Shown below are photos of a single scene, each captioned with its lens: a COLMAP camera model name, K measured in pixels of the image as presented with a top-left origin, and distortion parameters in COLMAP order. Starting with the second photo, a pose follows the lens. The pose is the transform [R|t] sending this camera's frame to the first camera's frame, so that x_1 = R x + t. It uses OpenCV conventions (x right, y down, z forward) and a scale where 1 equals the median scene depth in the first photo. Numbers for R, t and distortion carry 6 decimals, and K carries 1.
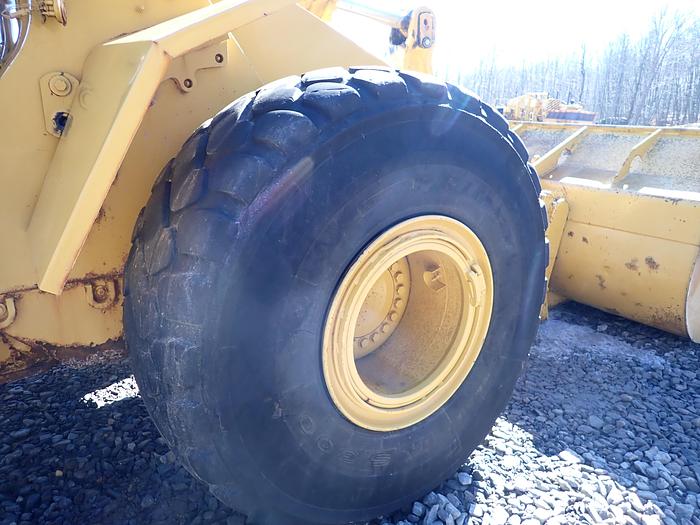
lens RADIAL K [[520.9, 0, 349.1], [0, 520.9, 265.5], [0, 0, 1]] dist [0.008225, -0.009301]
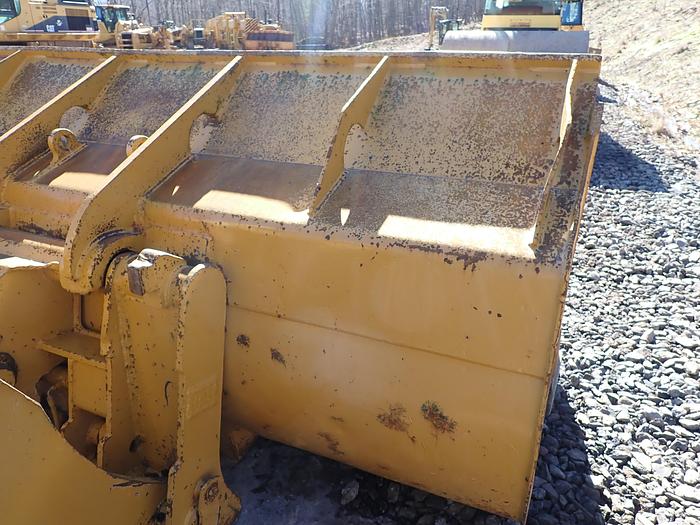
lens RADIAL K [[520.9, 0, 351.9], [0, 520.9, 261.2], [0, 0, 1]] dist [0.008225, -0.009301]
pose [[0.865554, -0.225782, 0.447033, 0.347196], [0.169455, 0.971995, 0.162821, -0.177433], [-0.471276, -0.065178, 0.879574, 0.640605]]
